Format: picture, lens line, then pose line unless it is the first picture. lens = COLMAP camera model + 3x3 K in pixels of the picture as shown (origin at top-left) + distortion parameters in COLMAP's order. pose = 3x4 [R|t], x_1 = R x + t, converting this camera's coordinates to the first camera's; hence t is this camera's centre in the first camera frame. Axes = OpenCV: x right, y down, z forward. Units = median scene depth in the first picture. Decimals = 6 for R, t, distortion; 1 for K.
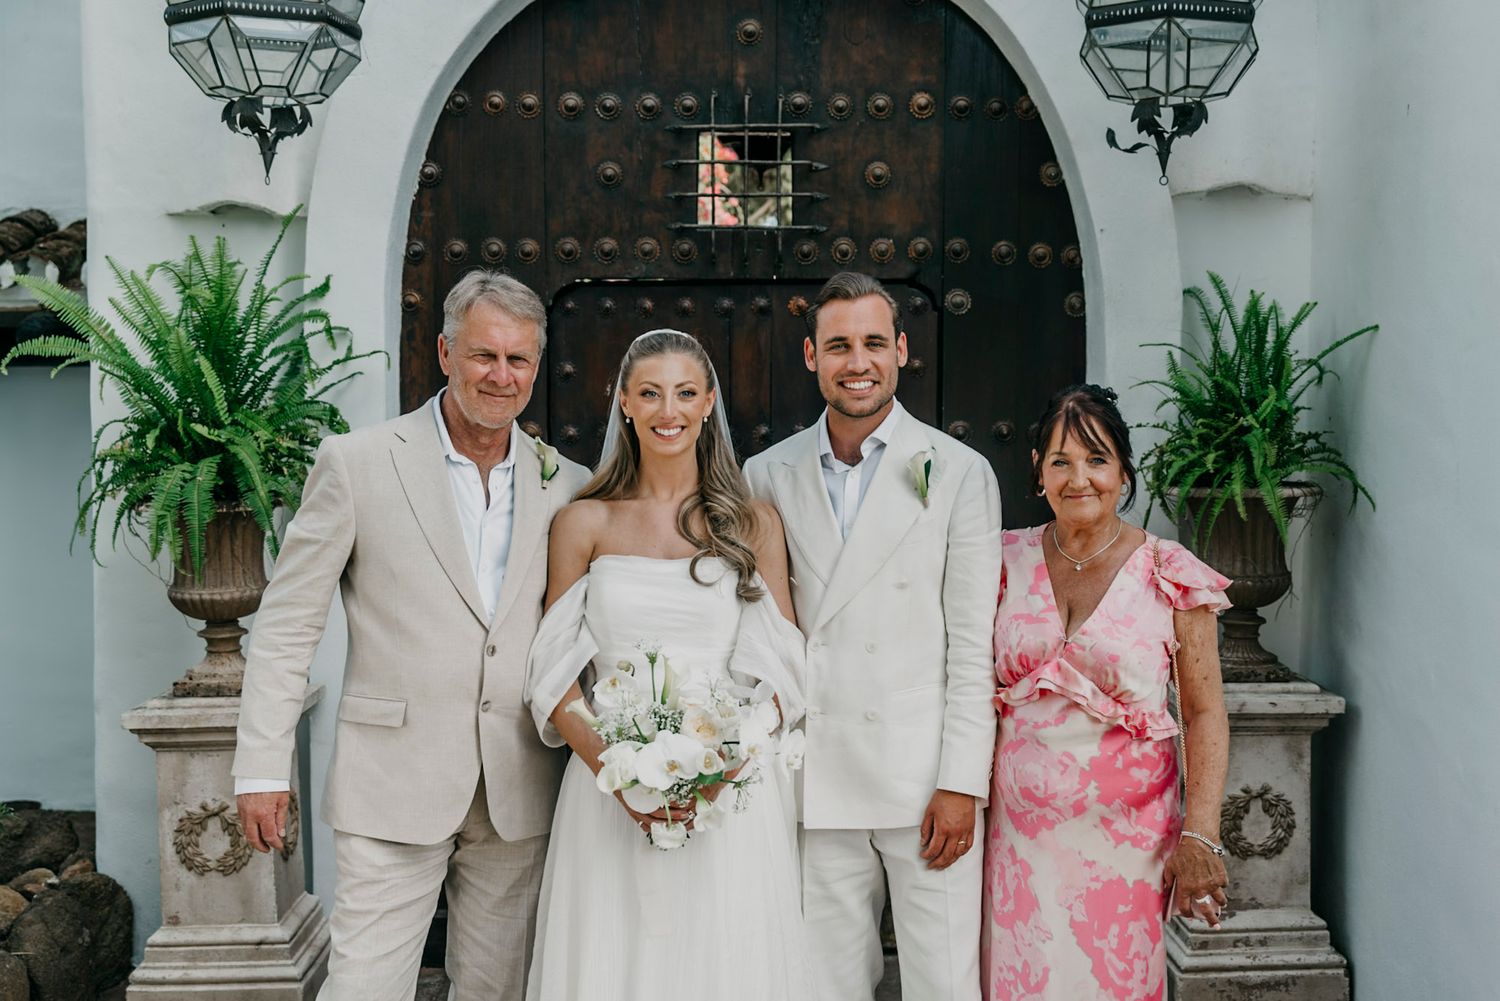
lens RADIAL K [[1702.5, 0, 850.5], [0, 1702.5, 523.1], [0, 0, 1]] dist [0.018162, -0.072724]
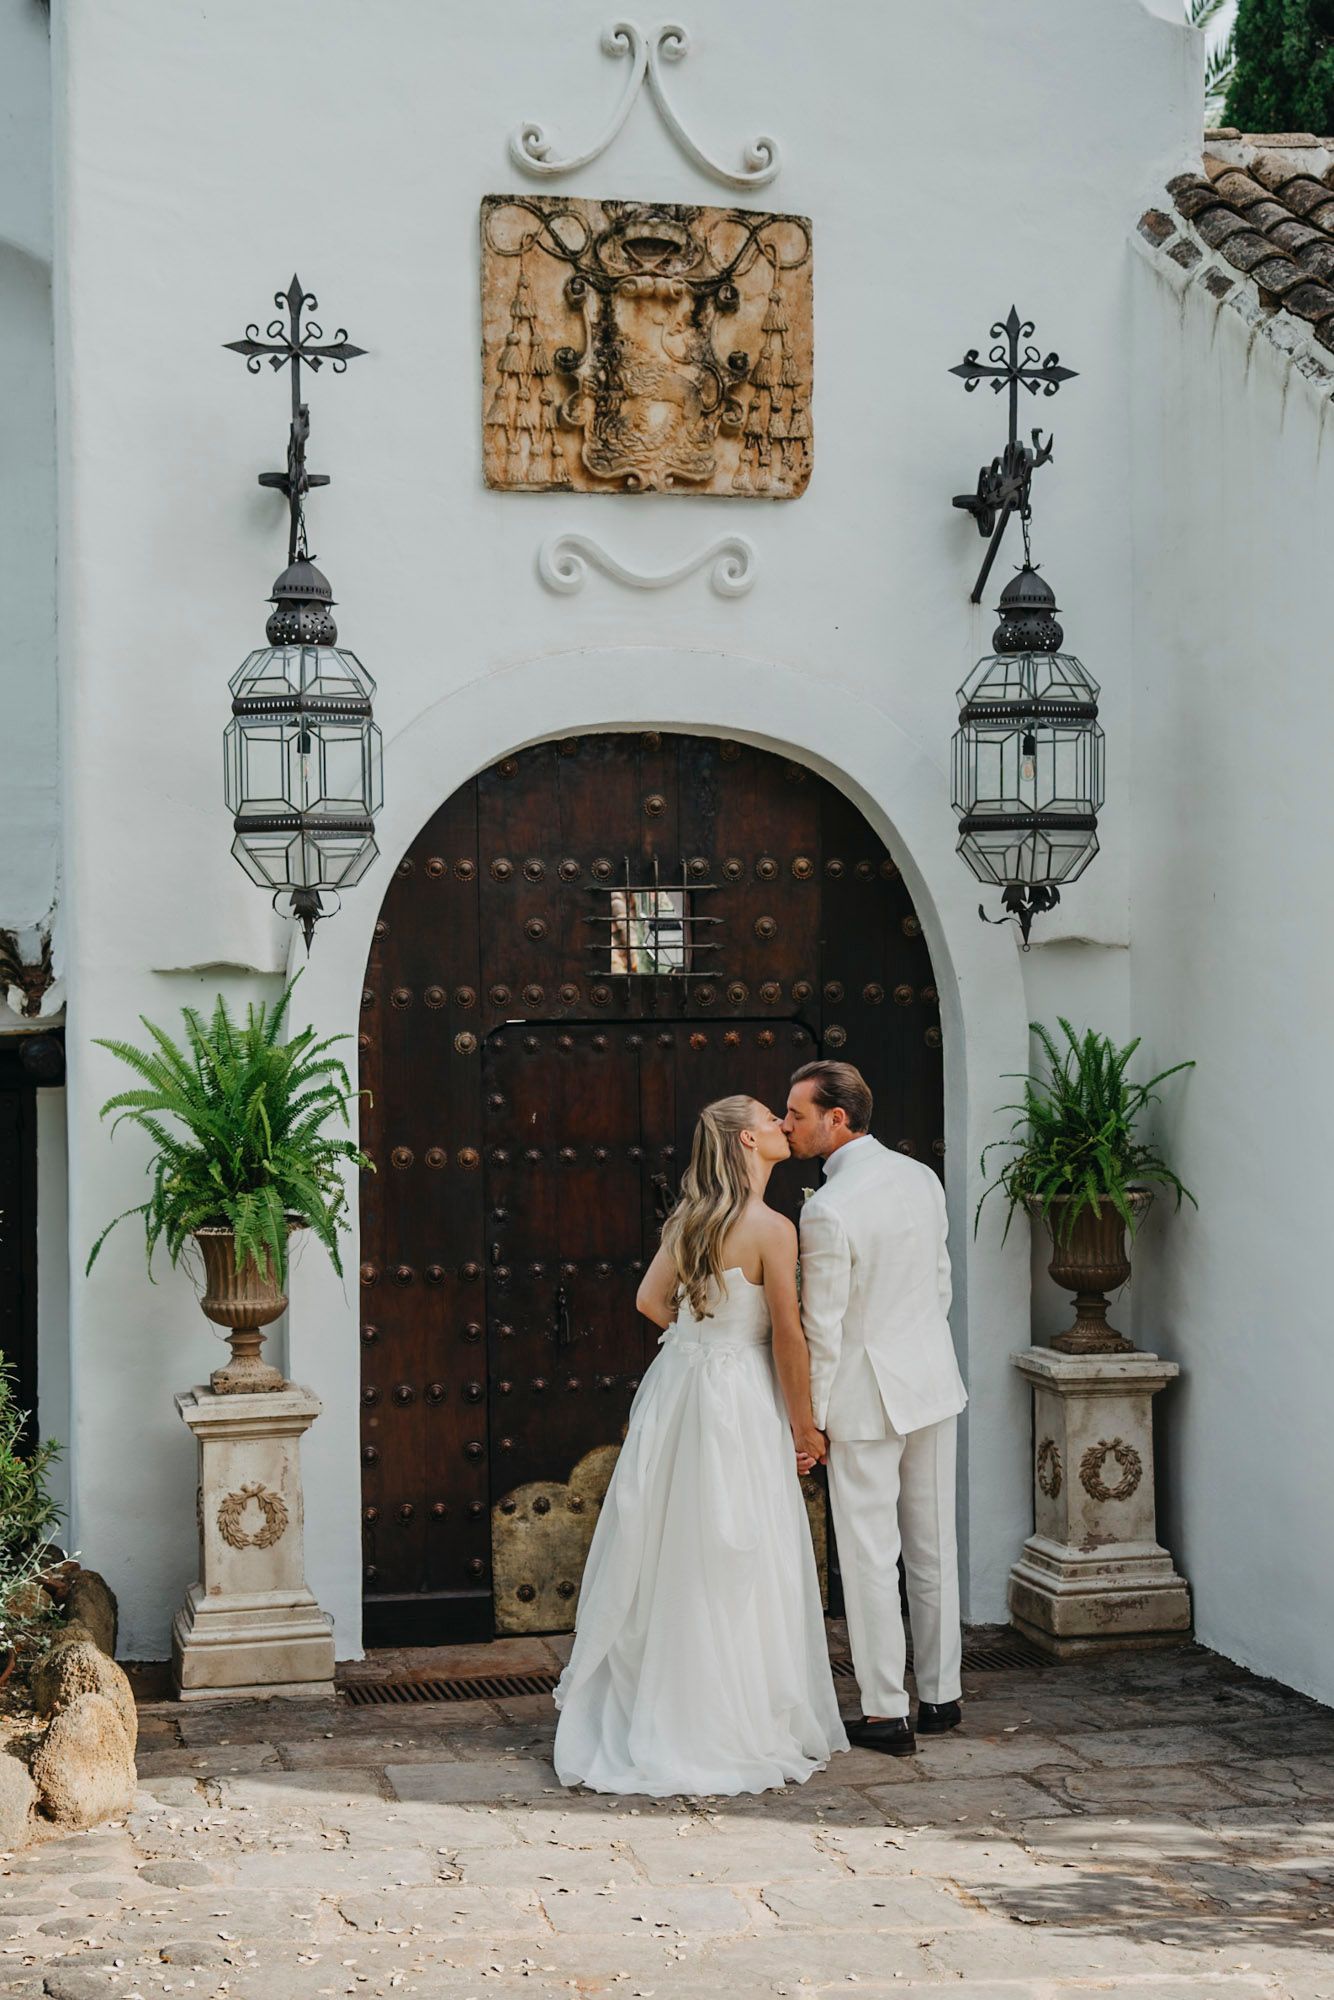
lens RADIAL K [[3004.1, 0, 719.2], [0, 3004.1, 1079.5], [0, 0, 1]] dist [0.174254, -0.491406]
pose [[0.982655, -0.014712, 0.184858, -0.417955], [0.025375, 0.998139, -0.055449, 0.010326], [-0.183698, 0.059178, 0.981200, -1.045710]]
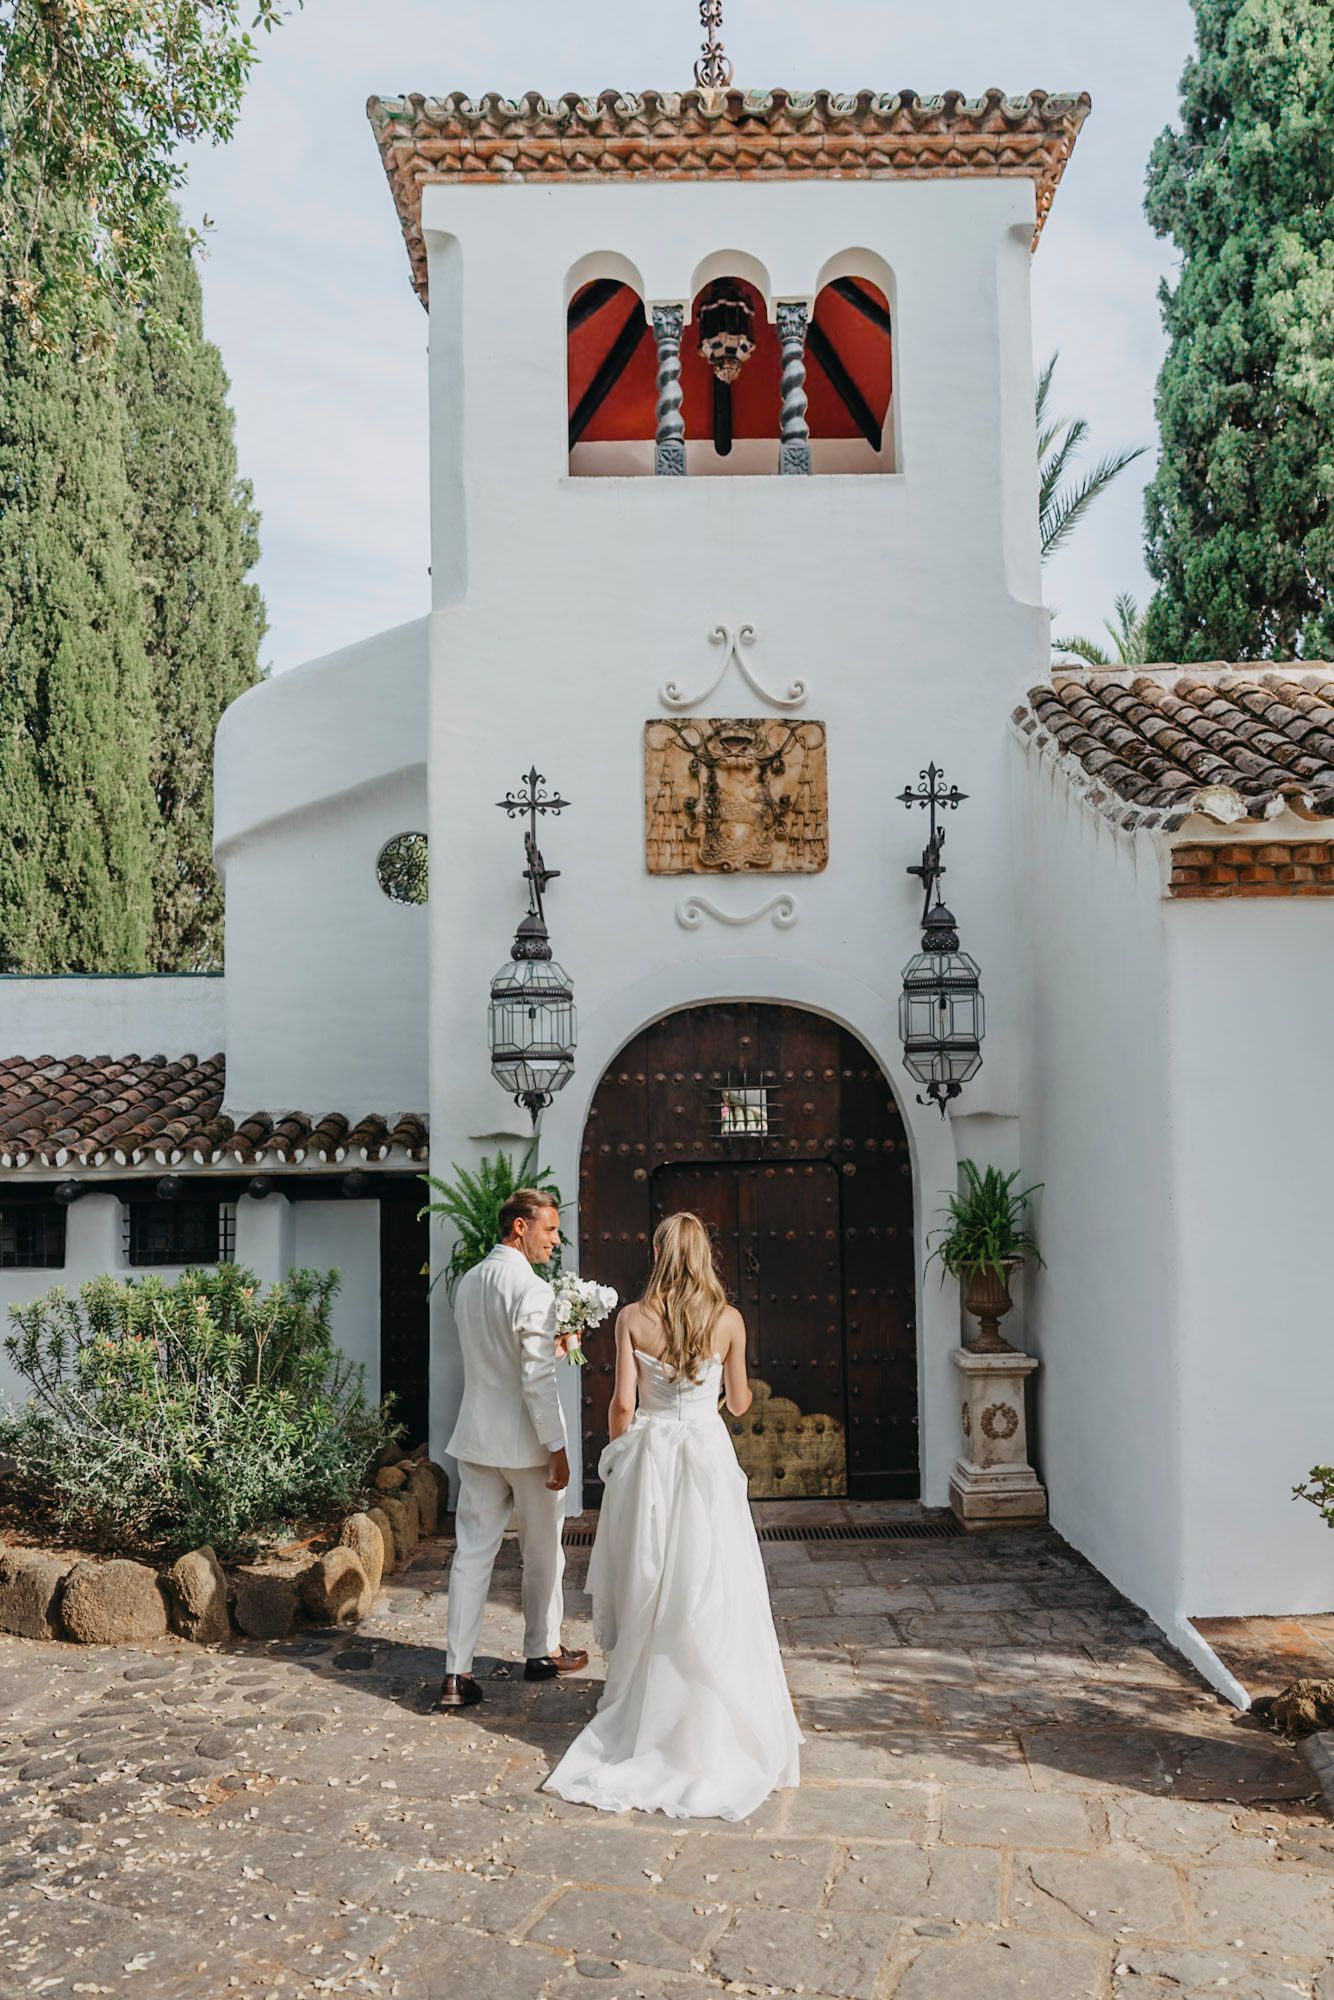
lens RADIAL K [[1434.0, 0, 756.6], [0, 1434.0, 1098.3], [0, 0, 1]] dist [-0.001811, 0.003937]
pose [[0.999801, -0.019906, 0.001521, -0.052587], [0.019946, 0.992769, -0.118376, -0.014407], [0.000847, 0.118383, 0.992968, -0.770496]]
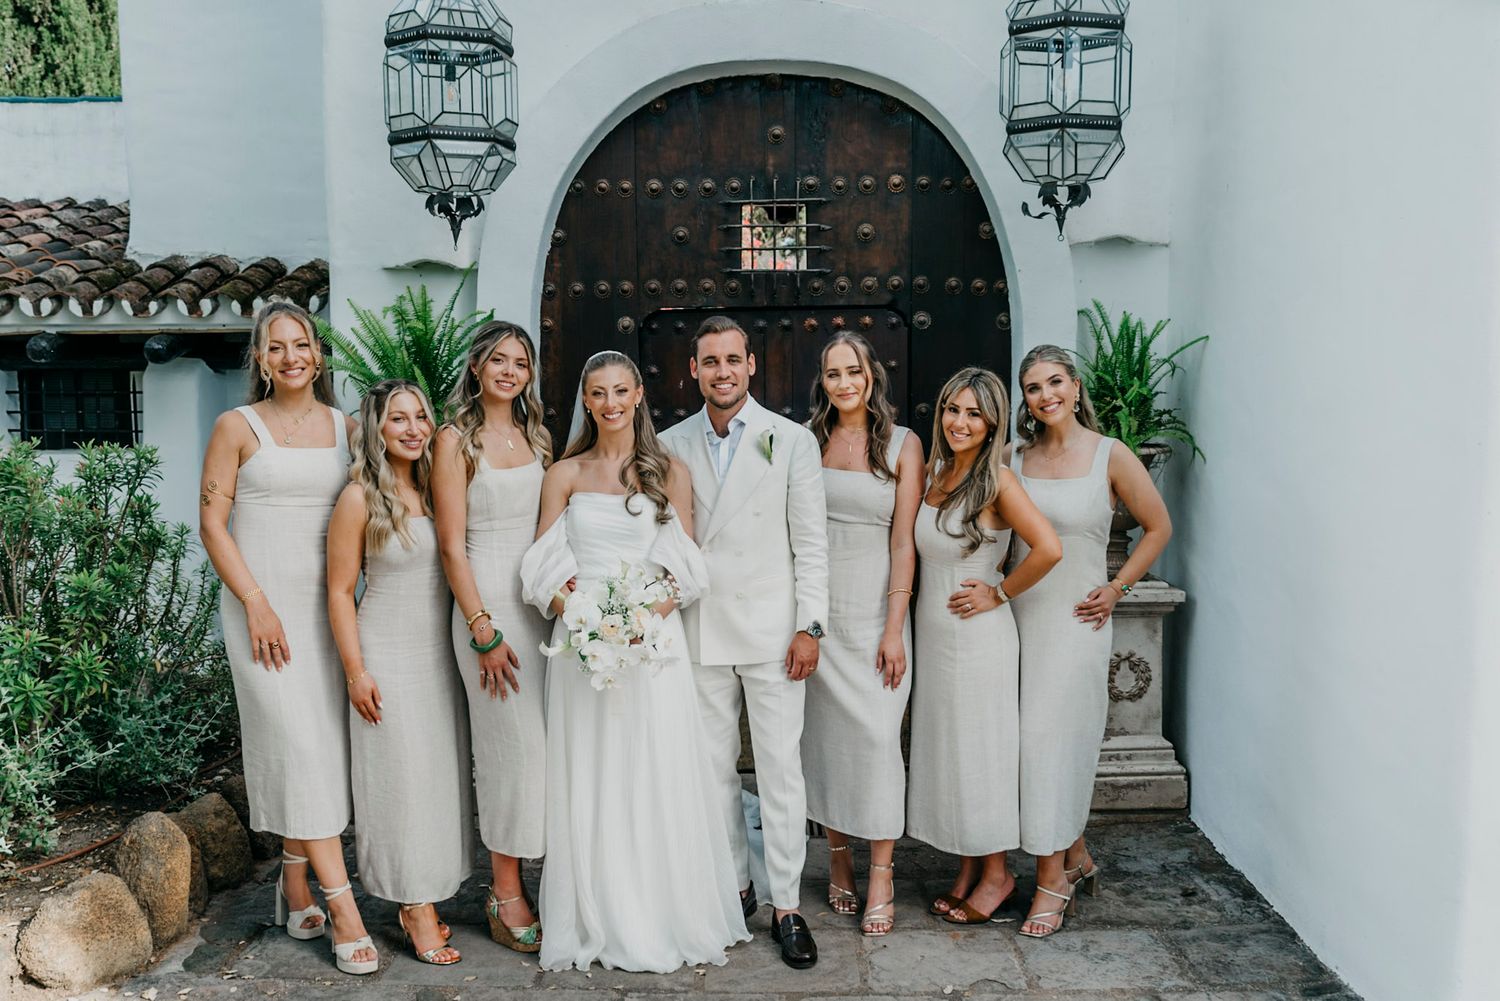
lens RADIAL K [[1361.2, 0, 790.0], [0, 1361.2, 535.1], [0, 0, 1]] dist [0.005227, -0.002146]
pose [[0.998846, -0.004733, -0.047794, 0.006213], [0.006831, 0.999015, 0.043844, 0.000405], [0.047539, -0.044120, 0.997895, -0.175695]]
